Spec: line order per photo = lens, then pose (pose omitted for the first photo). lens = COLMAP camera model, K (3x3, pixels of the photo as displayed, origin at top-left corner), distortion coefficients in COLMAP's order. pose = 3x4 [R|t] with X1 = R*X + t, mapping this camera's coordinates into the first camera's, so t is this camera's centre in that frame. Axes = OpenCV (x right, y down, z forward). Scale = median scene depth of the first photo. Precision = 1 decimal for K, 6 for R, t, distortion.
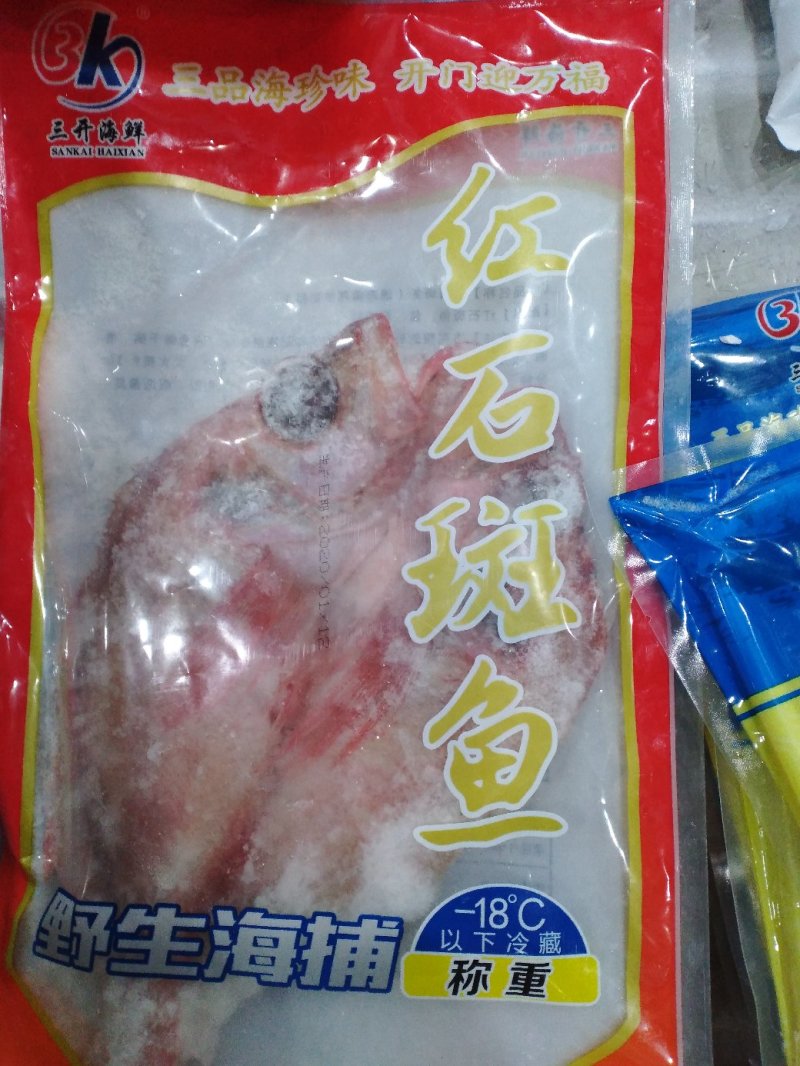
lens RADIAL K [[788.0, 0, 400.0], [0, 788.0, 533.0], [0, 0, 1]] dist [0.102235, -0.195734]
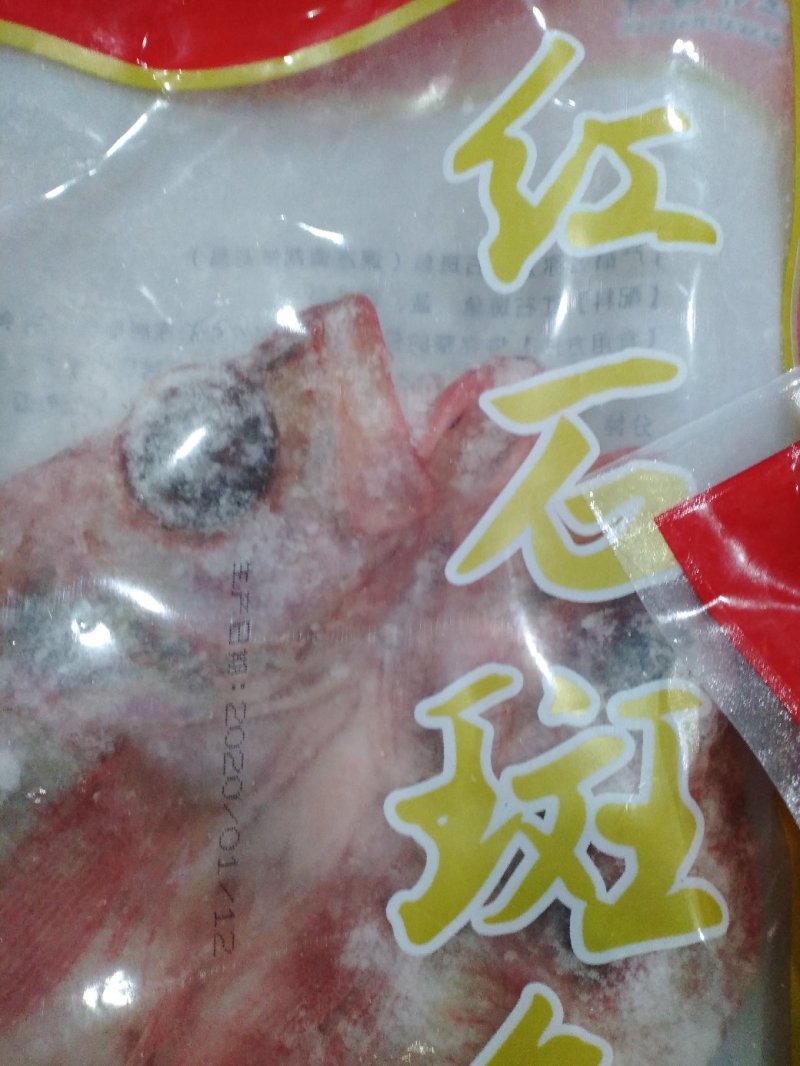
lens RADIAL K [[788.0, 0, 400.0], [0, 788.0, 533.0], [0, 0, 1]] dist [0.102235, -0.195734]
pose [[0.997156, 0.042032, 0.062561, -0.025790], [-0.044140, 0.998490, 0.032705, -0.138227], [-0.061092, -0.035373, 0.997505, 0.470670]]
